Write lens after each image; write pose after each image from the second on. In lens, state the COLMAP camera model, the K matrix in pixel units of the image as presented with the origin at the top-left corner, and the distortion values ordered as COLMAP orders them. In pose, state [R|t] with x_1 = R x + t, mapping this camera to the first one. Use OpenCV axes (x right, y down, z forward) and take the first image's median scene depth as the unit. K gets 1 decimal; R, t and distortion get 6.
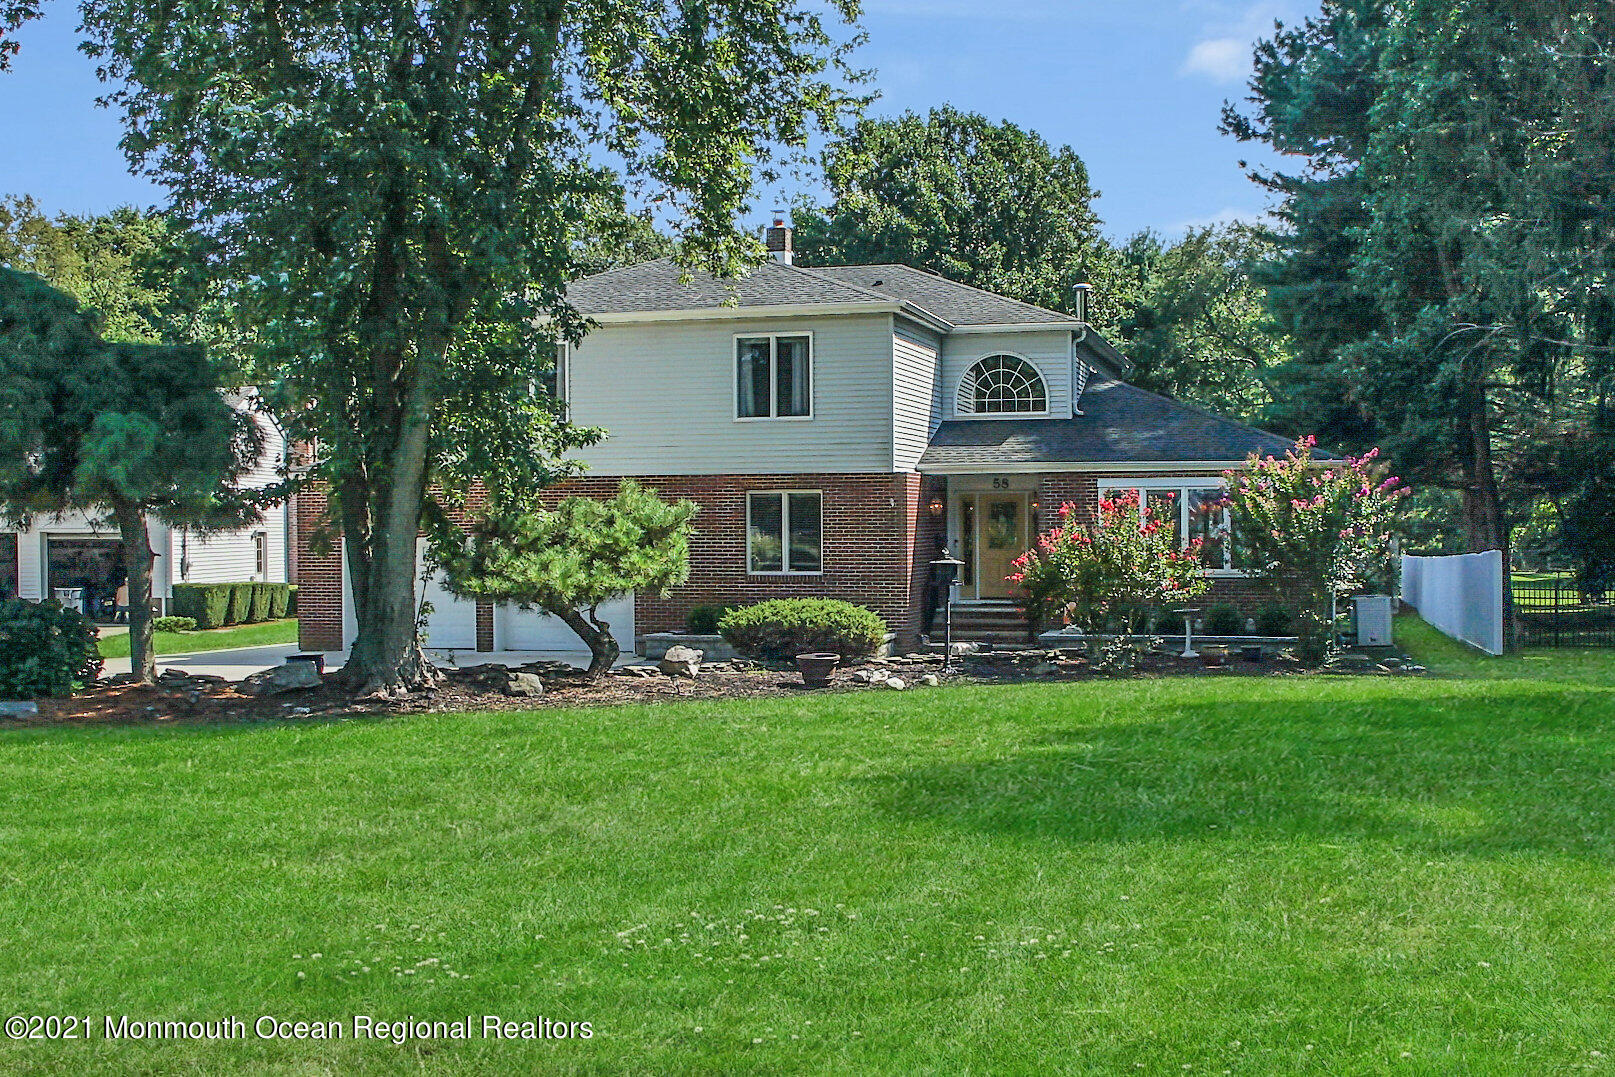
lens RADIAL K [[873.9, 0, 807.5], [0, 873.9, 538.5], [0, 0, 1]] dist [-0.015060, 0.000958]
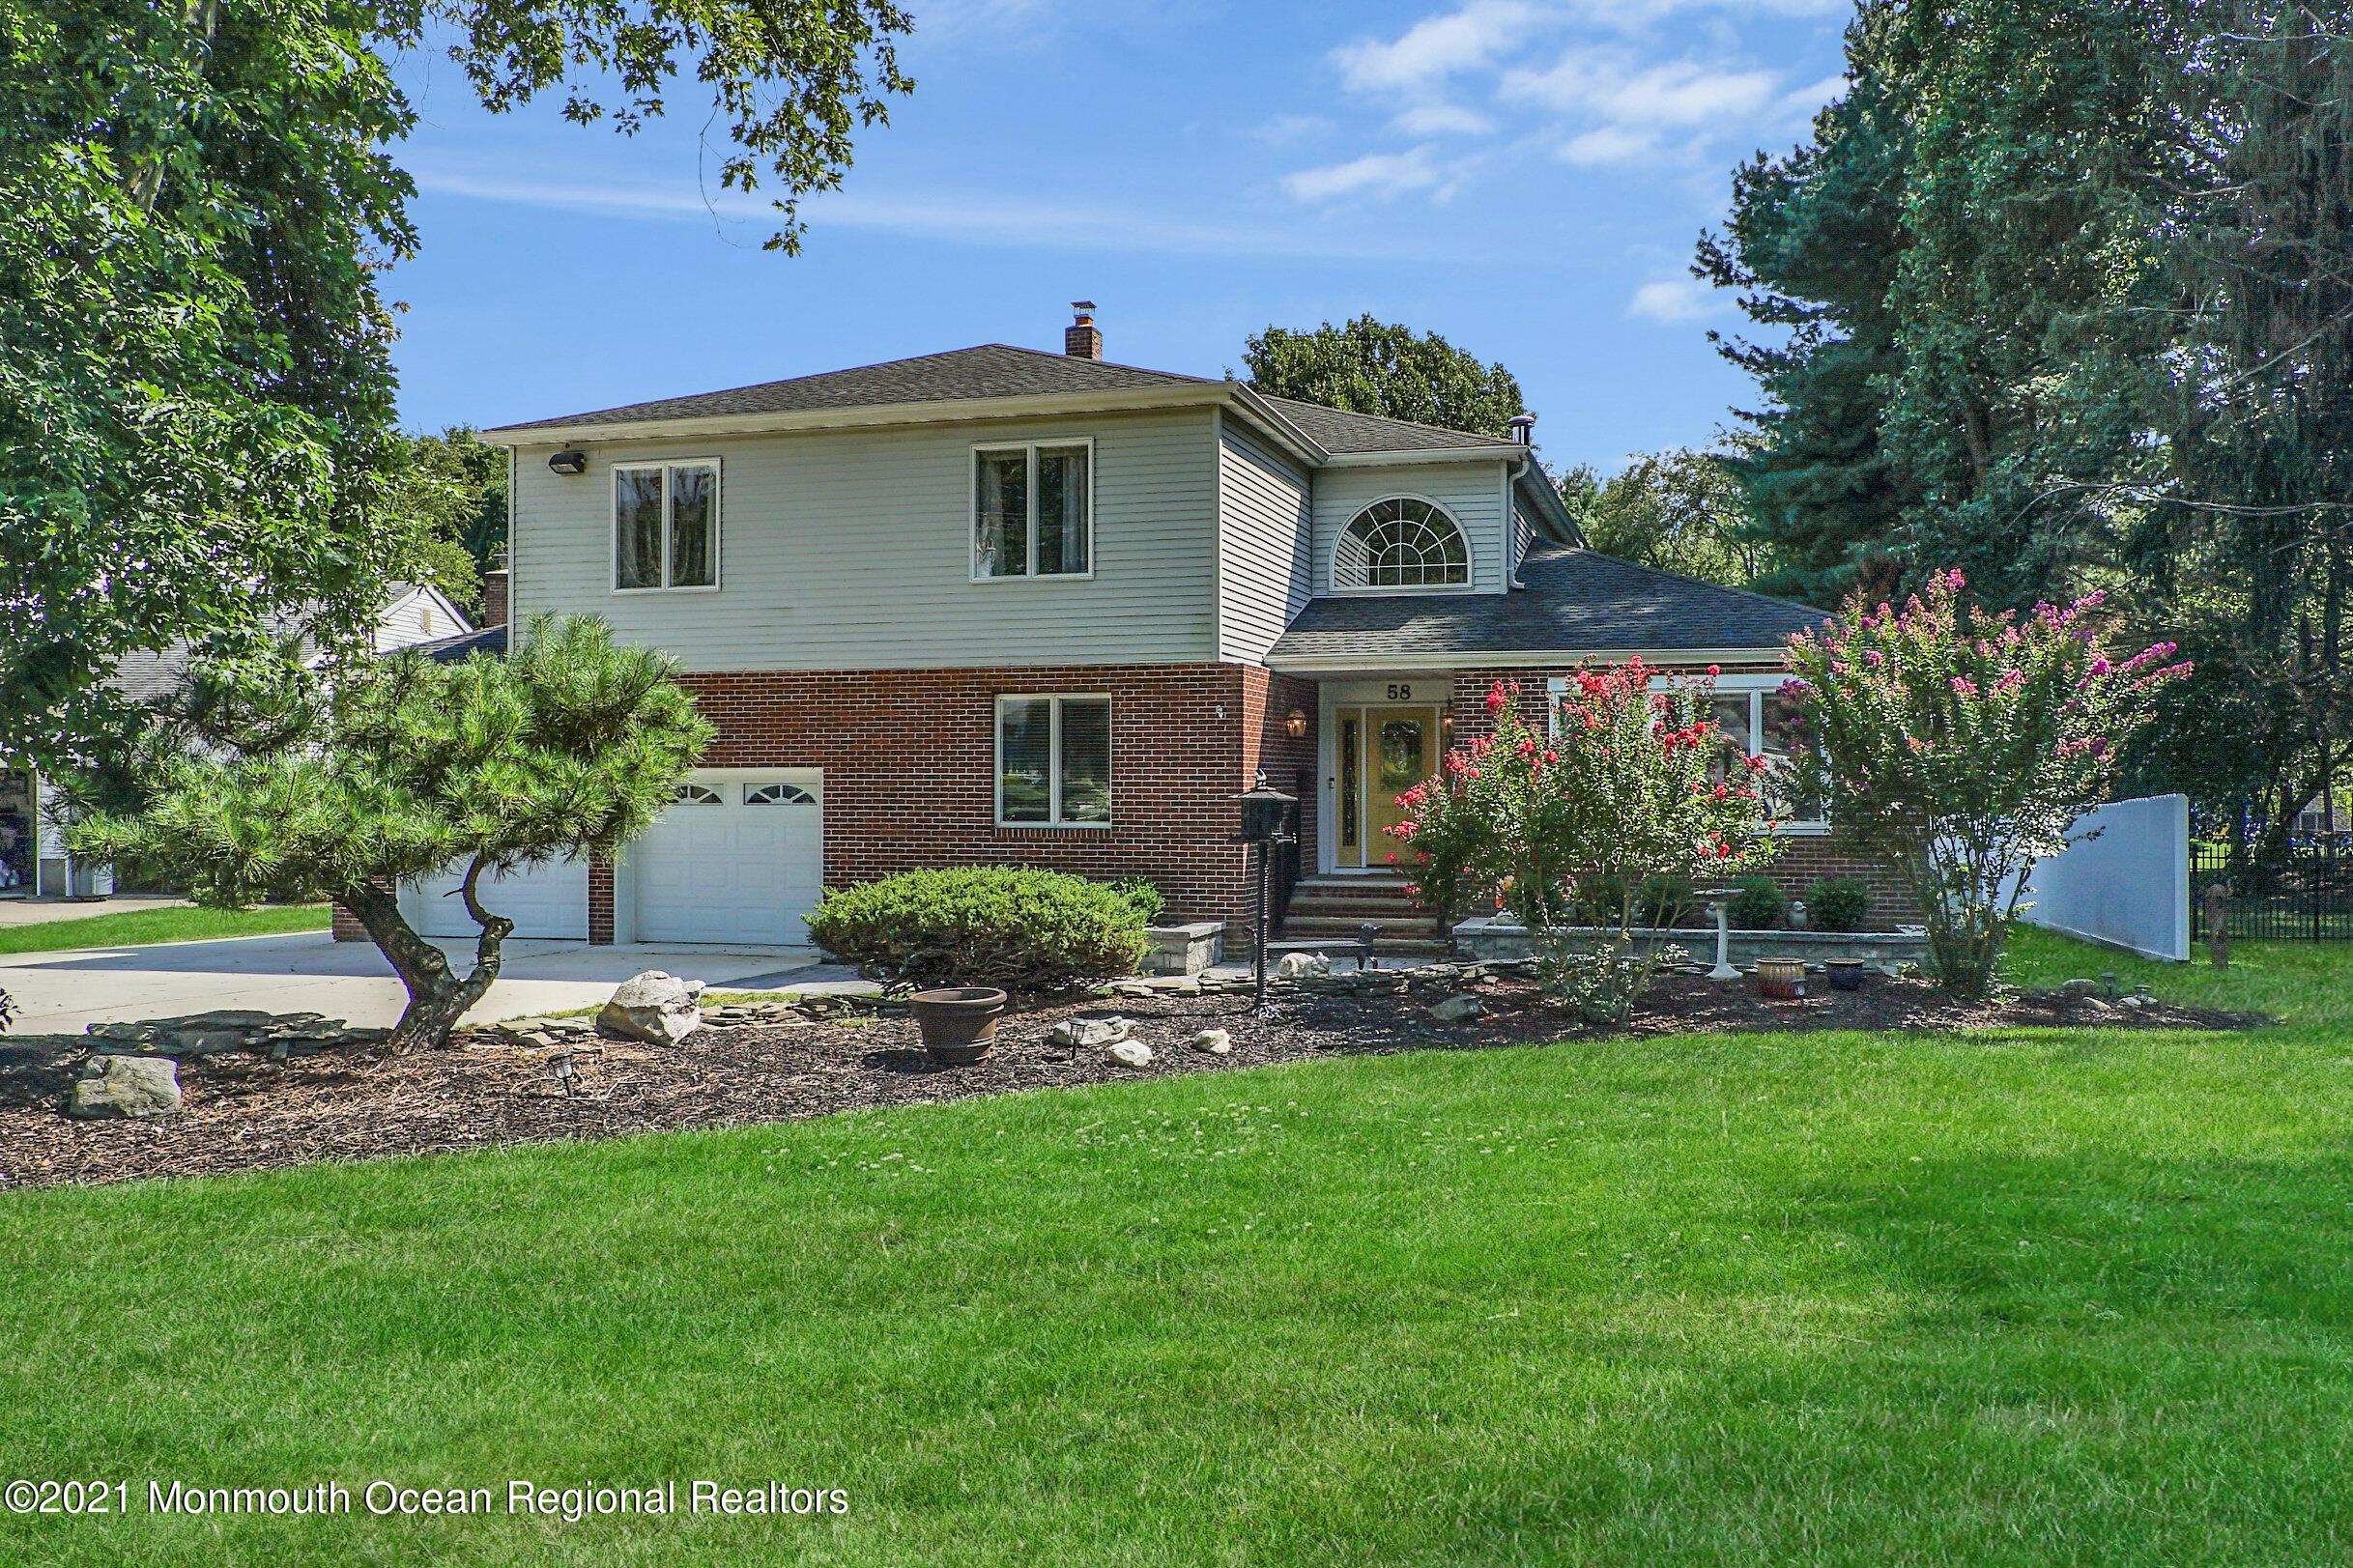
lens RADIAL K [[1069.9, 0, 1176.5], [0, 1069.9, 784.0], [0, 0, 1]] dist [-0.010110, -0.000090]
pose [[0.999984, 0.005220, -0.002228, 0.064650], [-0.005229, 0.999978, -0.004009, 0.012871], [0.002207, 0.004021, 0.999989, 0.222339]]
